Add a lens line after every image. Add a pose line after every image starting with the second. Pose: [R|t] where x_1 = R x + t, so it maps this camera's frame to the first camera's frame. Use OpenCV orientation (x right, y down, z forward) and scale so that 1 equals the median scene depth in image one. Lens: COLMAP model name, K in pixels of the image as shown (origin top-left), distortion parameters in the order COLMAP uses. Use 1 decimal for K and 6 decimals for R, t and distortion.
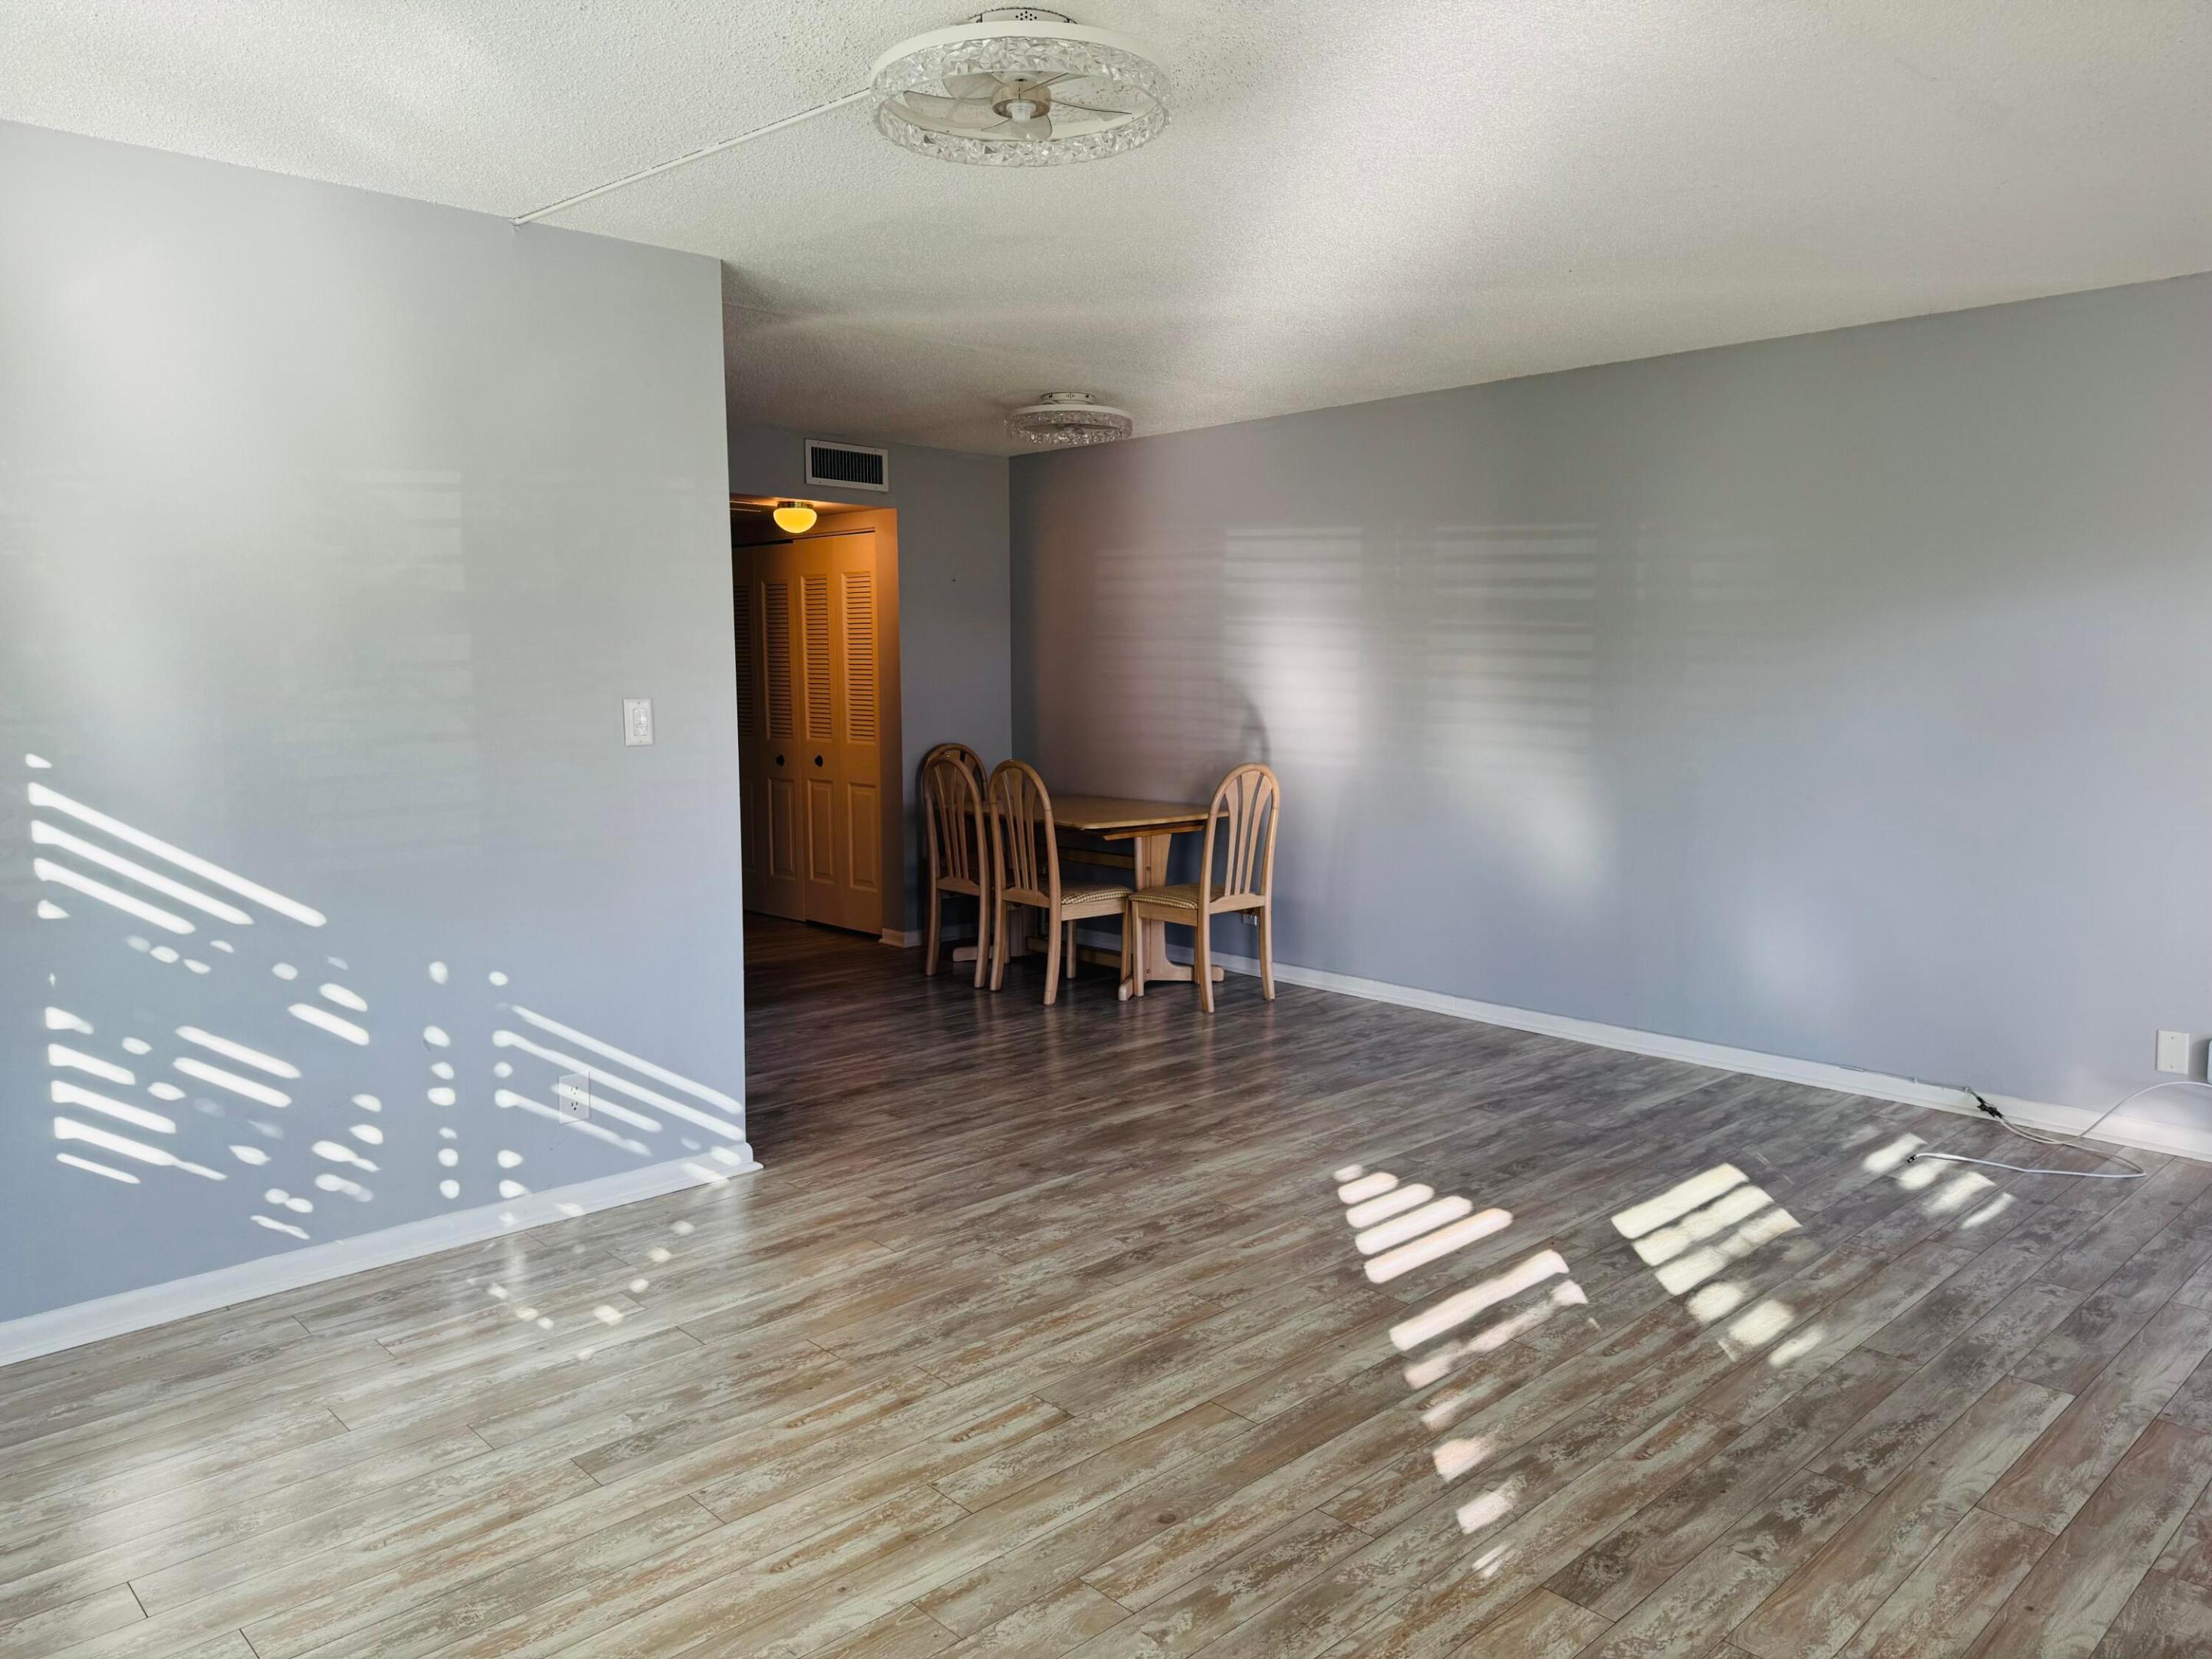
lens RADIAL K [[1558.2, 0, 1103.6], [0, 1558.2, 832.5], [0, 0, 1]] dist [0.039464, -0.021890]
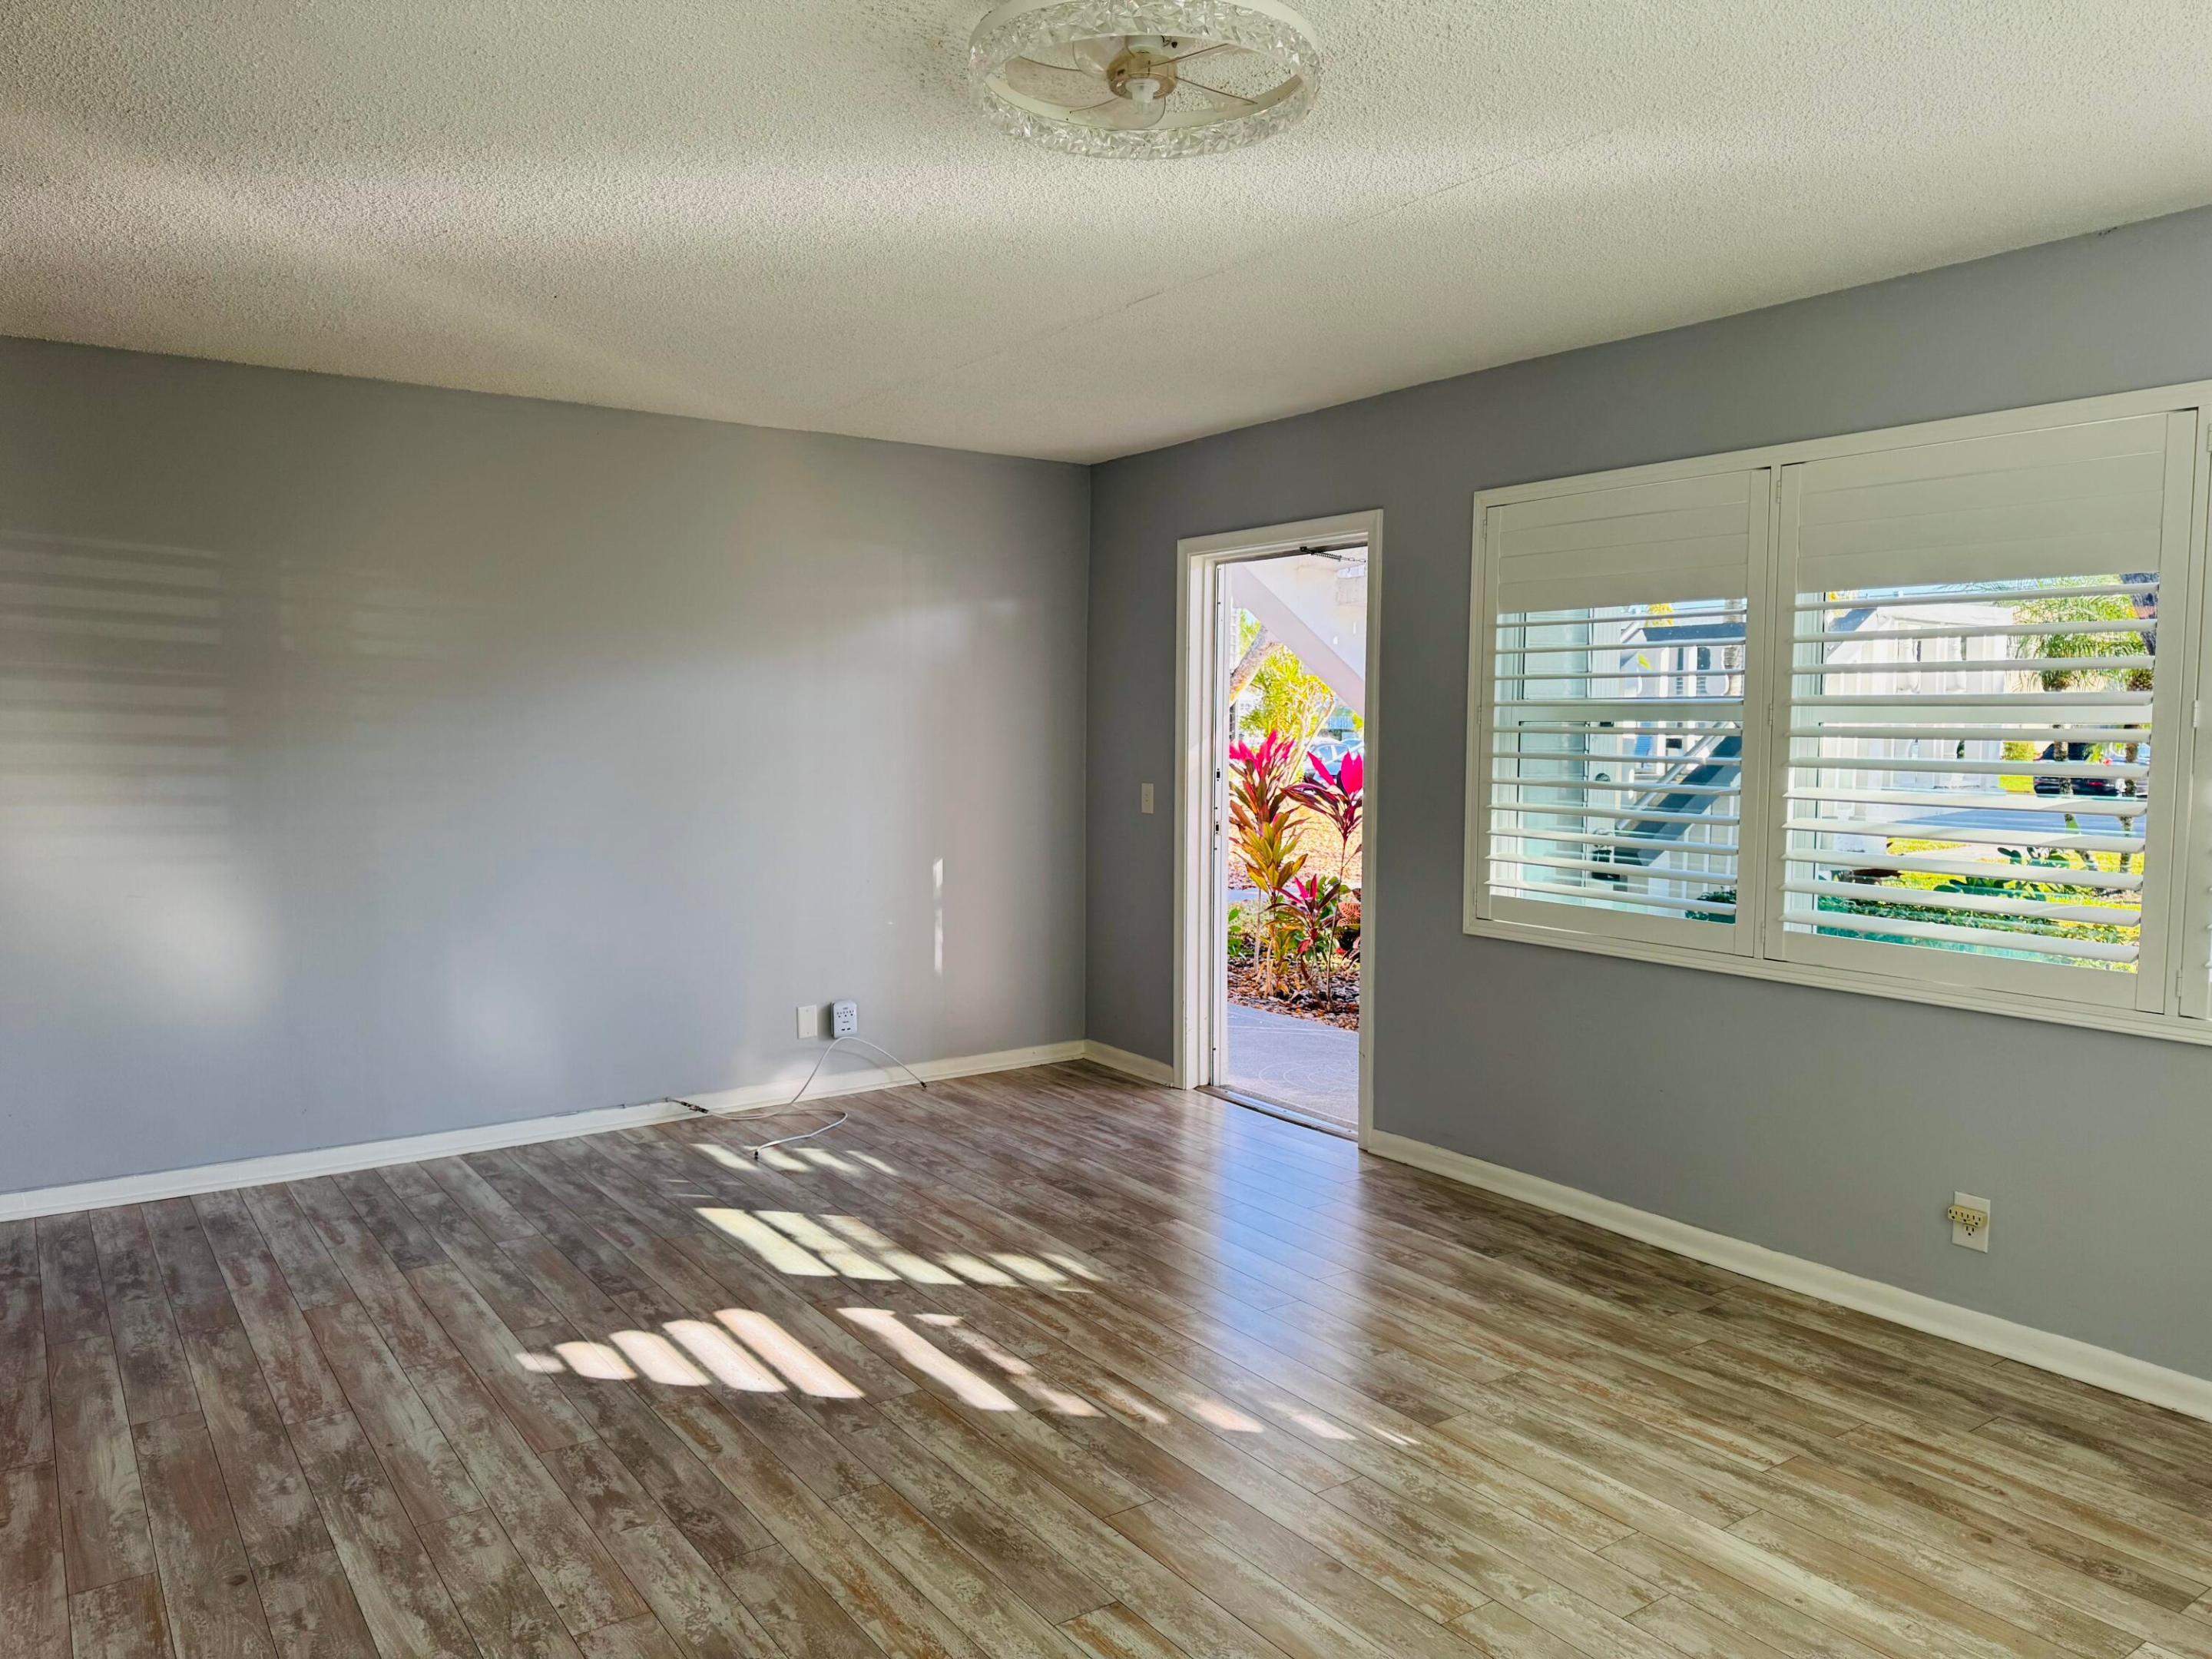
lens RADIAL K [[1558.2, 0, 1105.8], [0, 1558.2, 827.4], [0, 0, 1]] dist [0.039464, -0.021890]
pose [[0.135763, -0.065675, 0.988562, -0.585141], [0.103273, 0.993303, 0.051807, -0.065446], [-0.985344, 0.095058, 0.141636, 0.585099]]
